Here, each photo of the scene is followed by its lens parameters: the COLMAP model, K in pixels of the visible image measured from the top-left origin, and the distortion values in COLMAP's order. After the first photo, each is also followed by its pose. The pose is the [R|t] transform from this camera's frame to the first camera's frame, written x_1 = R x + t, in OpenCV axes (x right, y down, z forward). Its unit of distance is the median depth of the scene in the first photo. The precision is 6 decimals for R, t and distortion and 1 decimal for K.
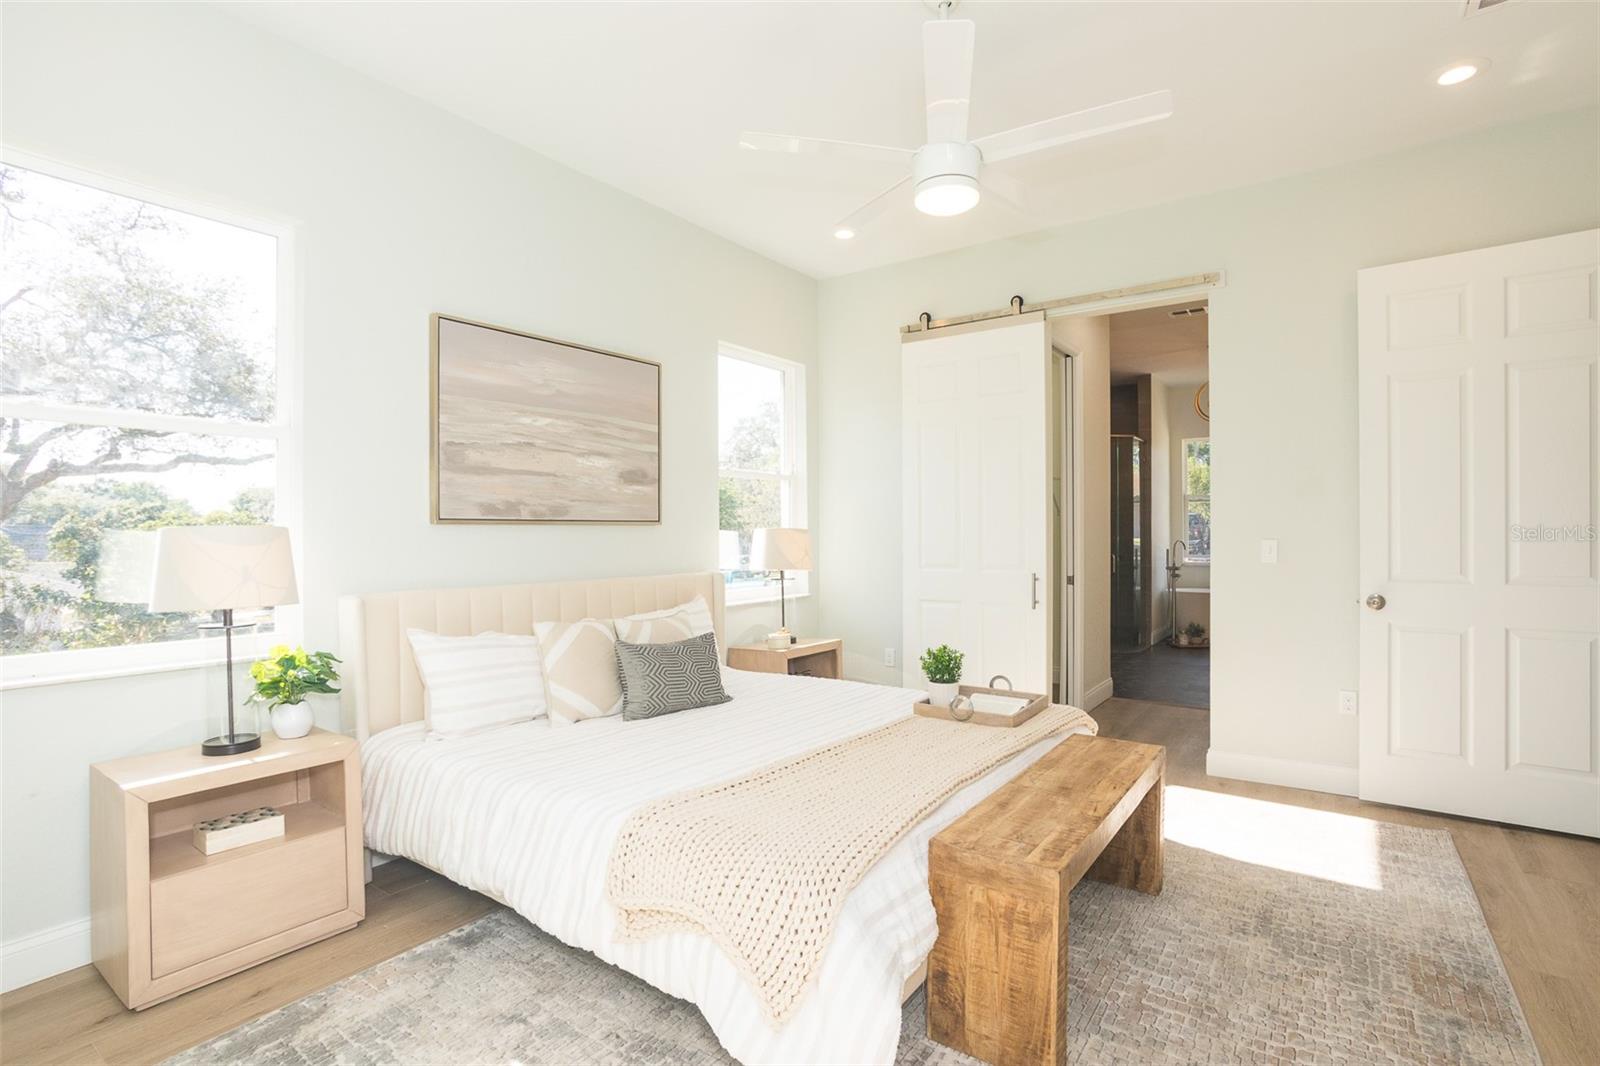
lens RADIAL K [[777.5, 0, 793.1], [0, 777.5, 535.9], [0, 0, 1]] dist [-0.059066, 0.025518]
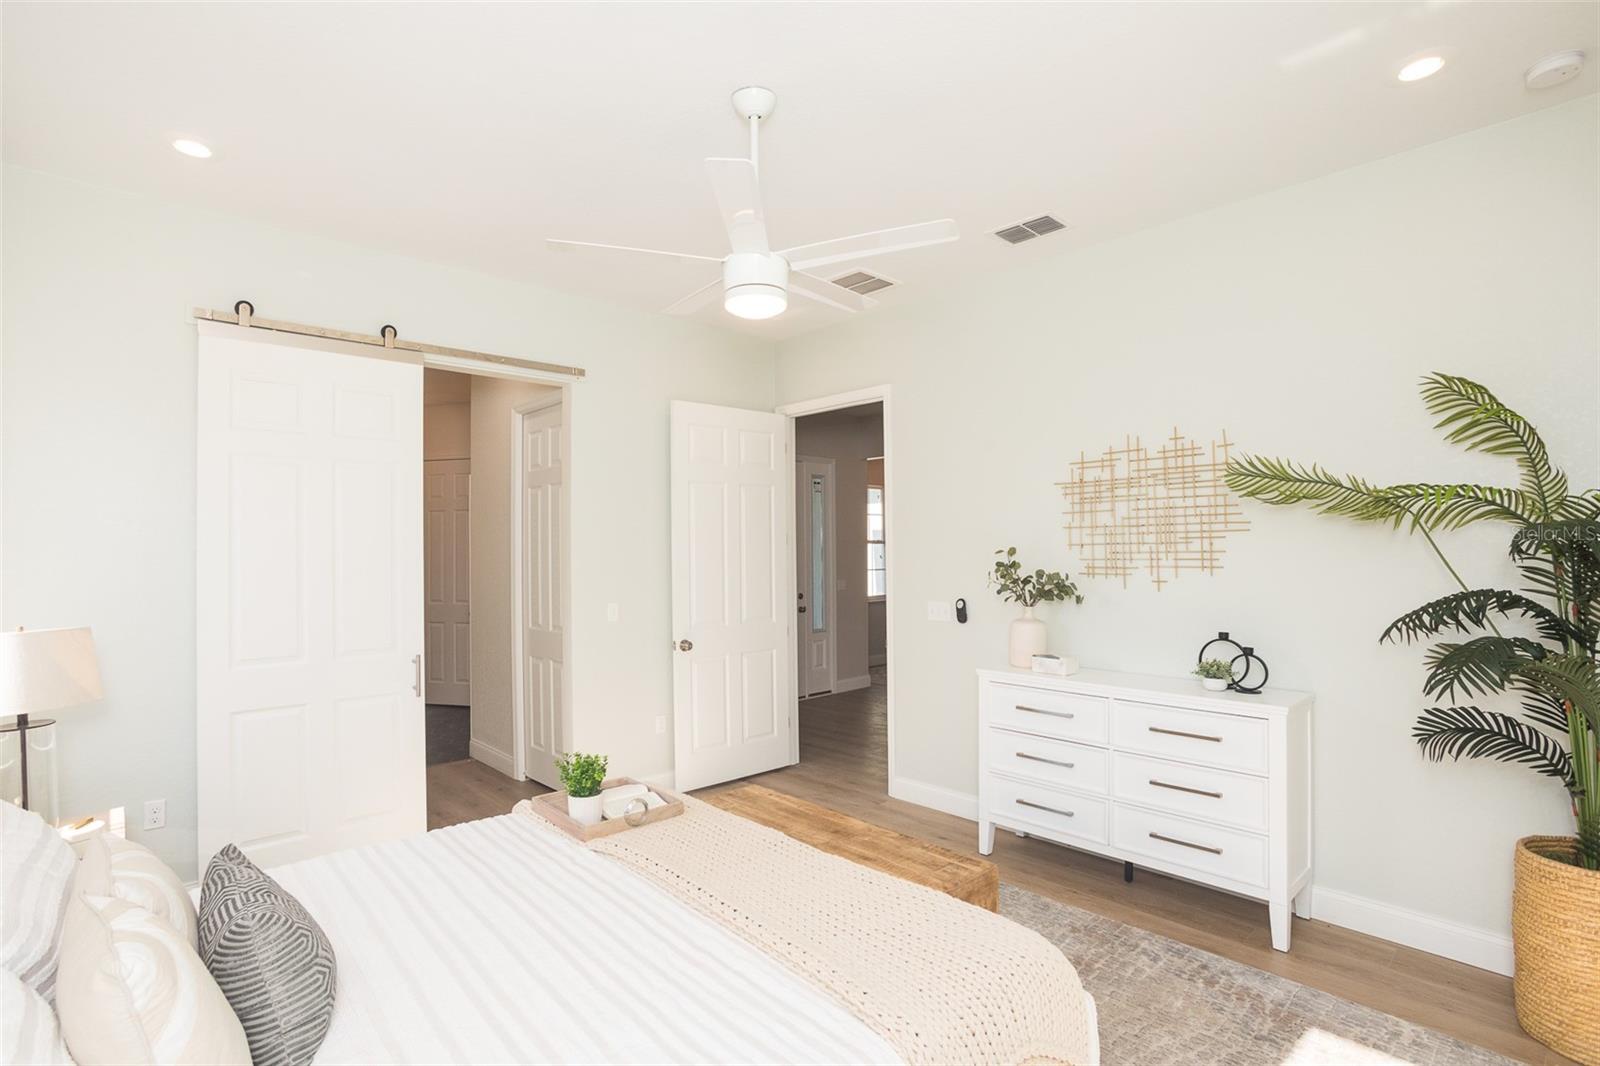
lens RADIAL K [[777.5, 0, 793.1], [0, 777.5, 535.9], [0, 0, 1]] dist [-0.059066, 0.025518]
pose [[0.191342, 0.018826, 0.981343, -0.594781], [0.010531, 0.999719, -0.021232, -0.081224], [-0.981467, 0.014397, 0.191090, 0.555551]]
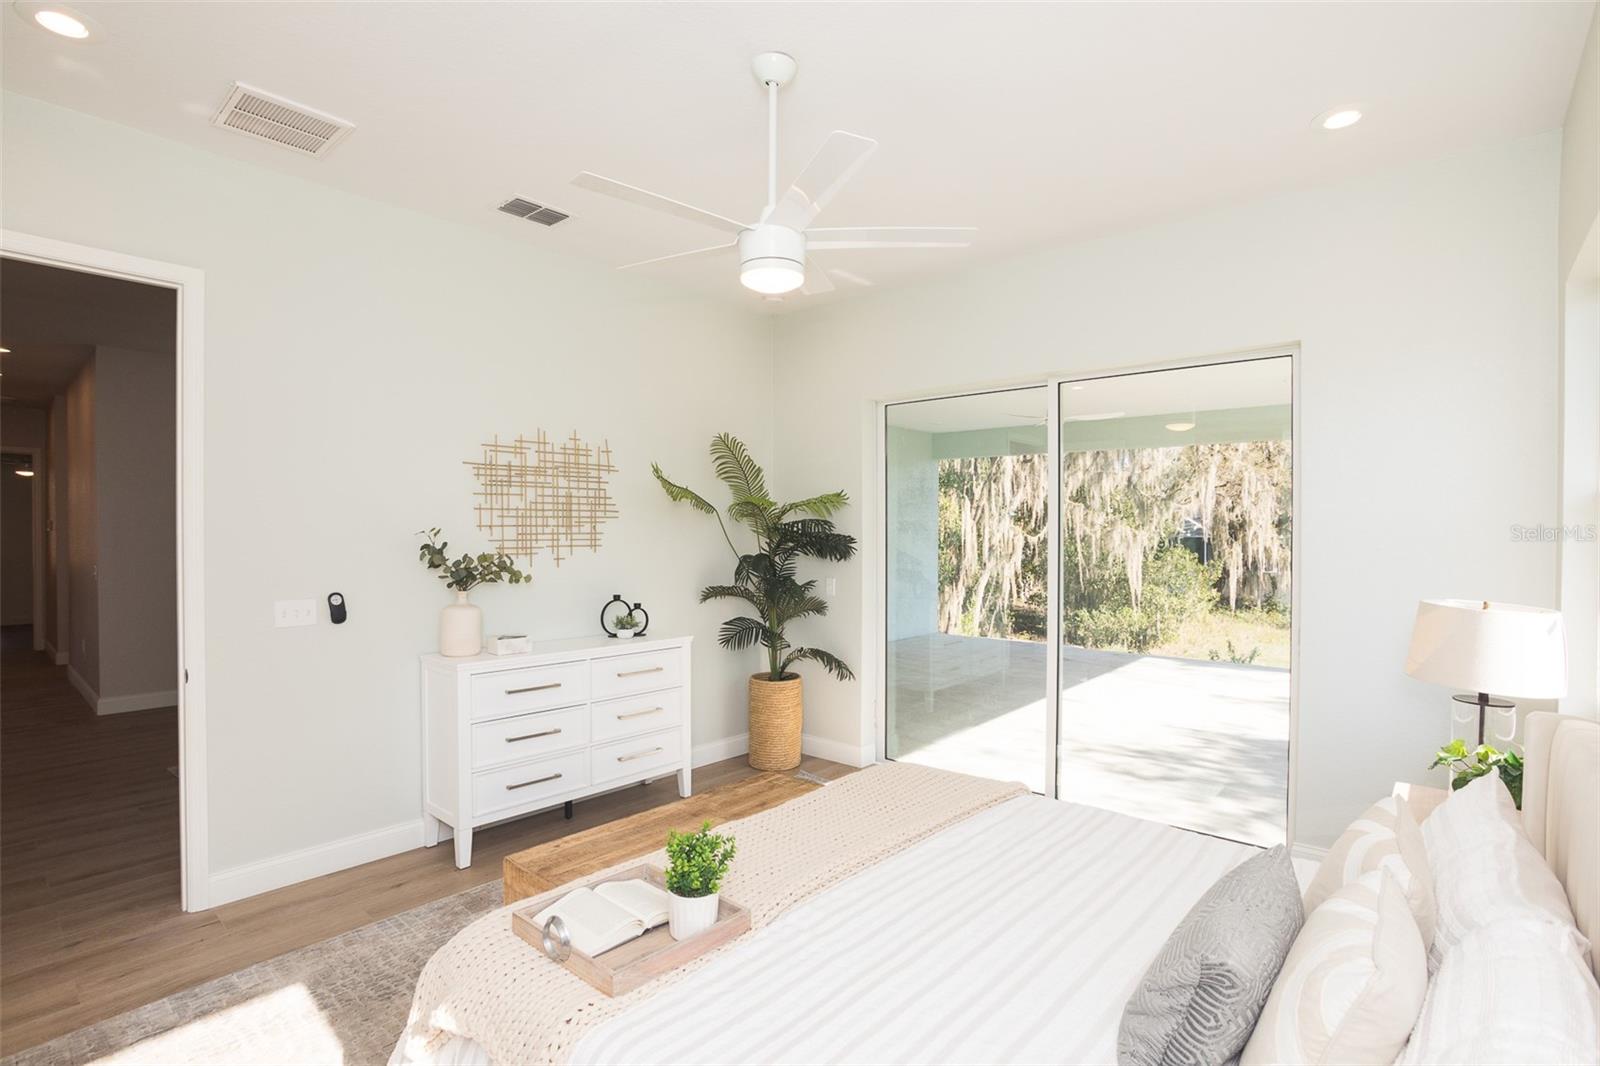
lens RADIAL K [[777.5, 0, 793.1], [0, 777.5, 535.9], [0, 0, 1]] dist [-0.059066, 0.025518]
pose [[-0.995801, -0.000515, 0.091544, 0.058955], [0.000322, 0.999958, 0.009136, -0.083646], [-0.091545, 0.009127, -0.995759, 1.480678]]
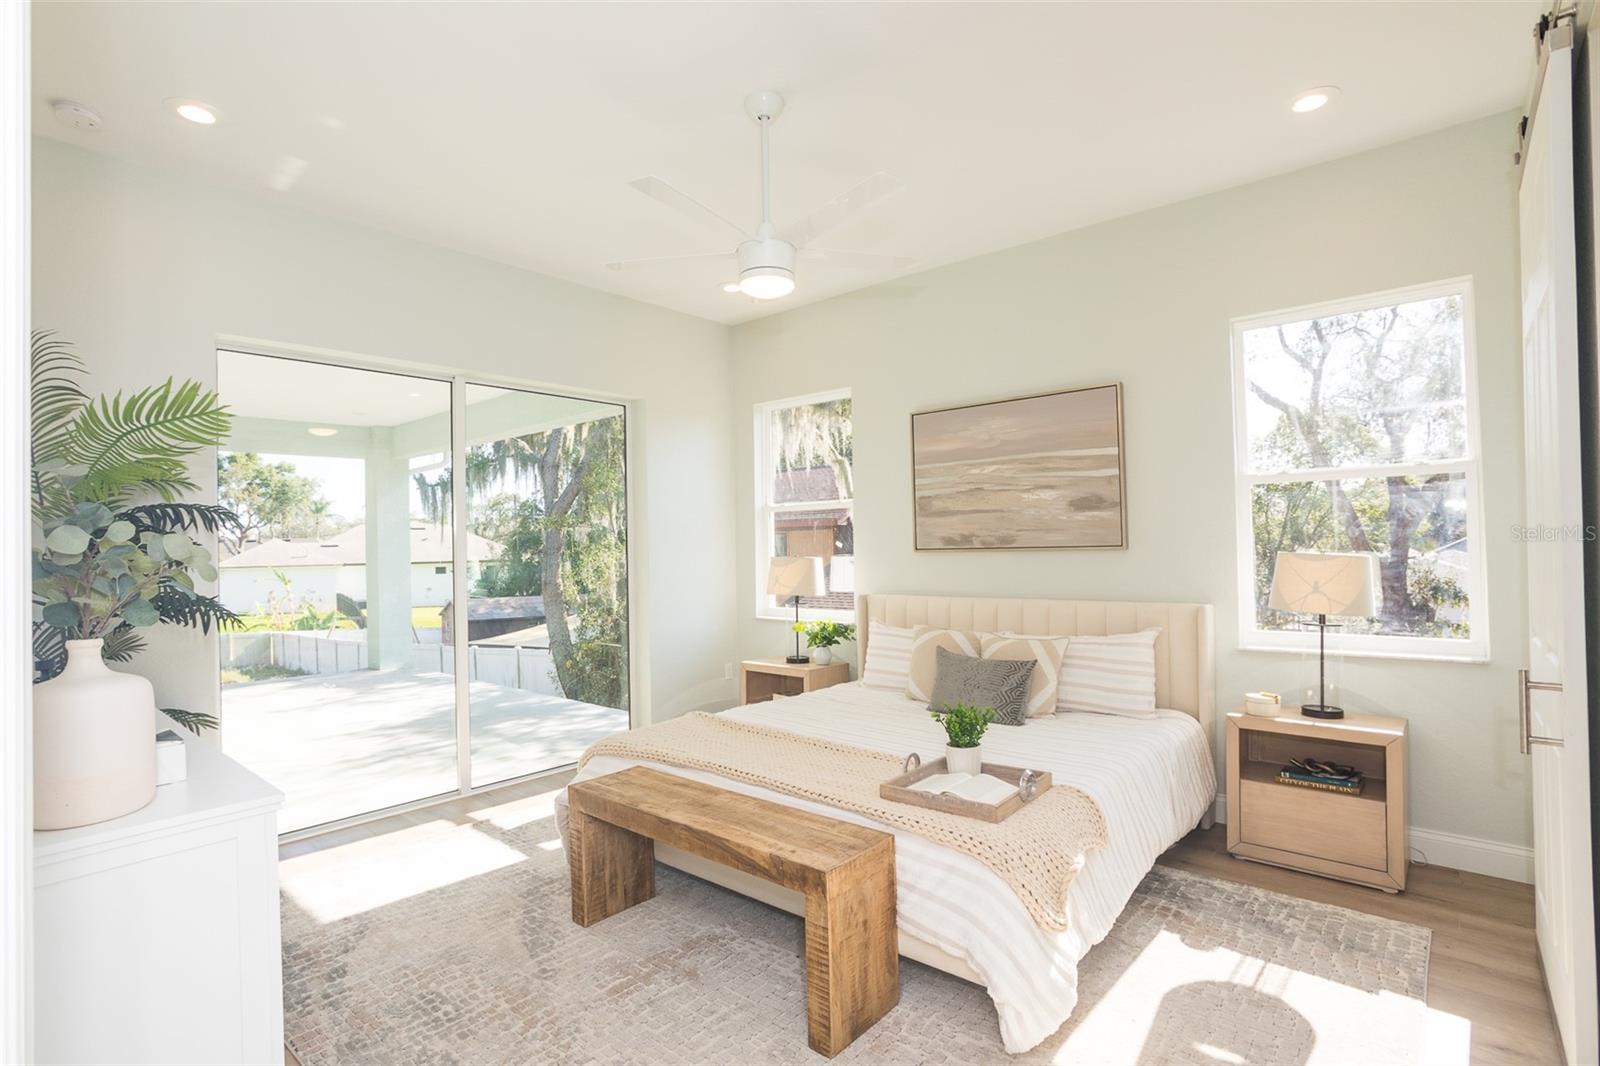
lens RADIAL K [[769.3, 0, 797.7], [0, 769.3, 537.4], [0, 0, 1]] dist [-0.058967, 0.022549]
pose [[-0.077332, 0.001300, -0.997005, 0.996668], [0.020105, 0.999798, -0.000256, -0.046195], [0.996803, -0.020064, -0.077343, 0.831559]]
